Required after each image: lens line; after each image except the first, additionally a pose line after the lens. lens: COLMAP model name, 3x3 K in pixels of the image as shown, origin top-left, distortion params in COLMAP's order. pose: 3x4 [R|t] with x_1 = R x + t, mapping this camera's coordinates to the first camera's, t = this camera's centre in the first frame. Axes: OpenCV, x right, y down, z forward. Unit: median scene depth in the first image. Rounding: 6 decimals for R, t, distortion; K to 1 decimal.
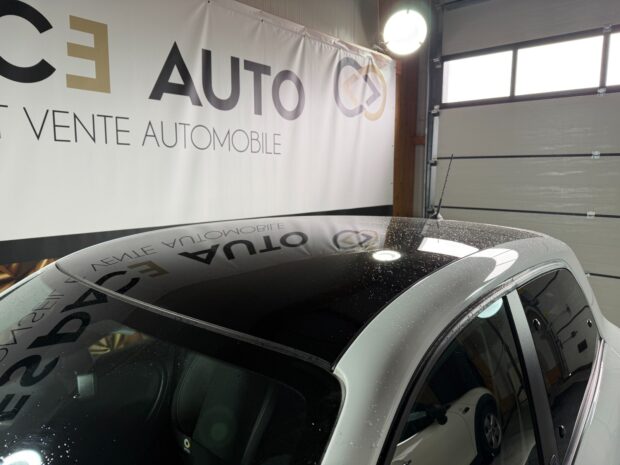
lens RADIAL K [[444.4, 0, 309.7], [0, 444.4, 235.5], [0, 0, 1]] dist [-0.023426, -0.004245]
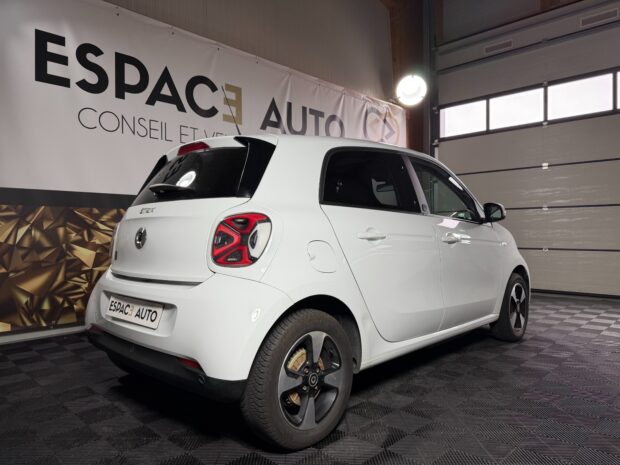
lens RADIAL K [[446.3, 0, 310.0], [0, 446.3, 232.5], [0, 0, 1]] dist [0.023146, -0.090983]
pose [[0.998945, -0.010366, -0.044729, -0.060038], [0.004335, 0.991121, -0.132892, 0.214535], [0.045710, 0.132558, 0.990121, -0.442639]]
